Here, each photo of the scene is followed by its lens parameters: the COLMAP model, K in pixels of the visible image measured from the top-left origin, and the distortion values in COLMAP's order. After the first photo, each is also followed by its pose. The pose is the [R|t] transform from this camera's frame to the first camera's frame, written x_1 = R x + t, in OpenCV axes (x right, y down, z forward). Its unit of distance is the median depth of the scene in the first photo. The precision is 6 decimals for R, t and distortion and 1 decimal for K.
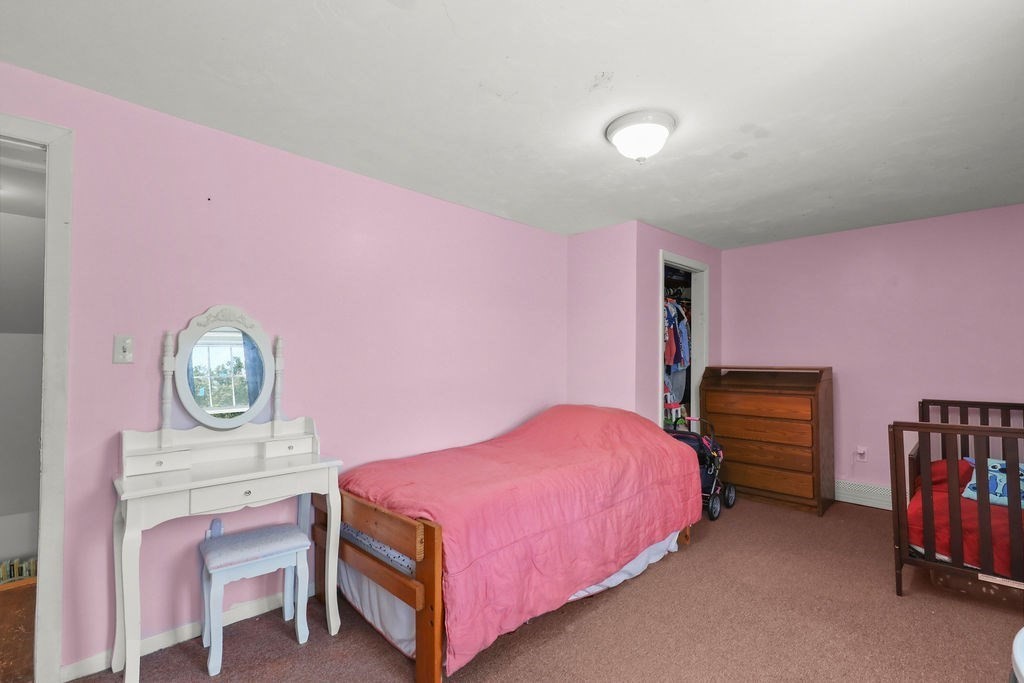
lens RADIAL K [[468.6, 0, 533.4], [0, 468.6, 348.2], [0, 0, 1]] dist [-0.000351, 0.000029]
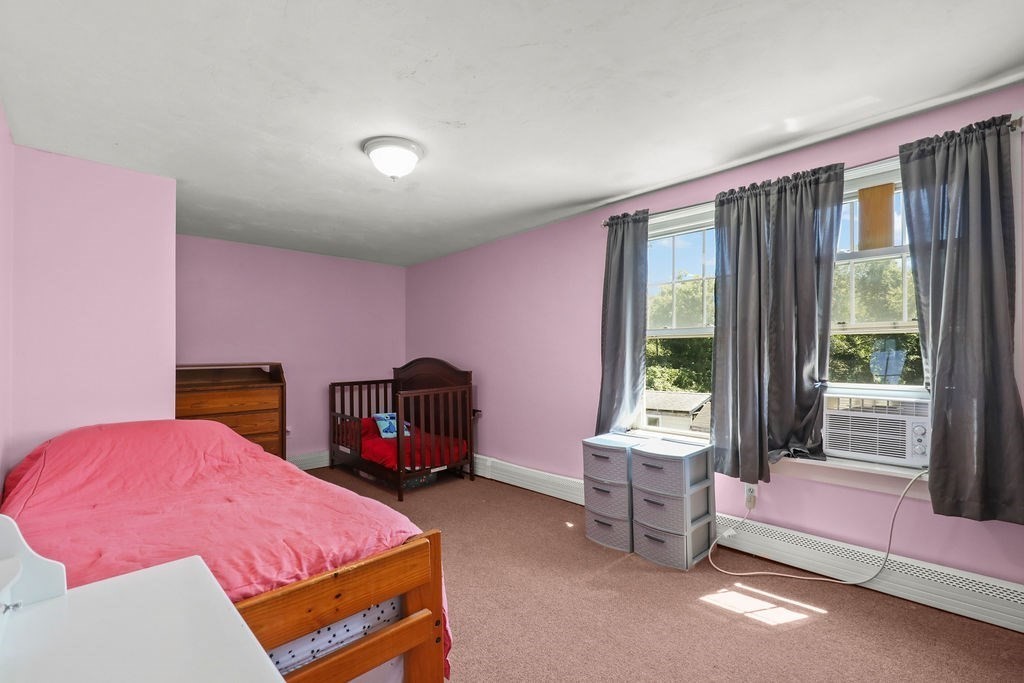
lens RADIAL K [[464.9, 0, 515.0], [0, 464.9, 355.1], [0, 0, 1]] dist [0.000200, -0.000122]
pose [[0.021804, -0.002848, 0.999758, -0.802929], [-0.009039, 0.999955, 0.003046, 0.022414], [-0.999721, -0.009103, 0.021778, 0.594089]]
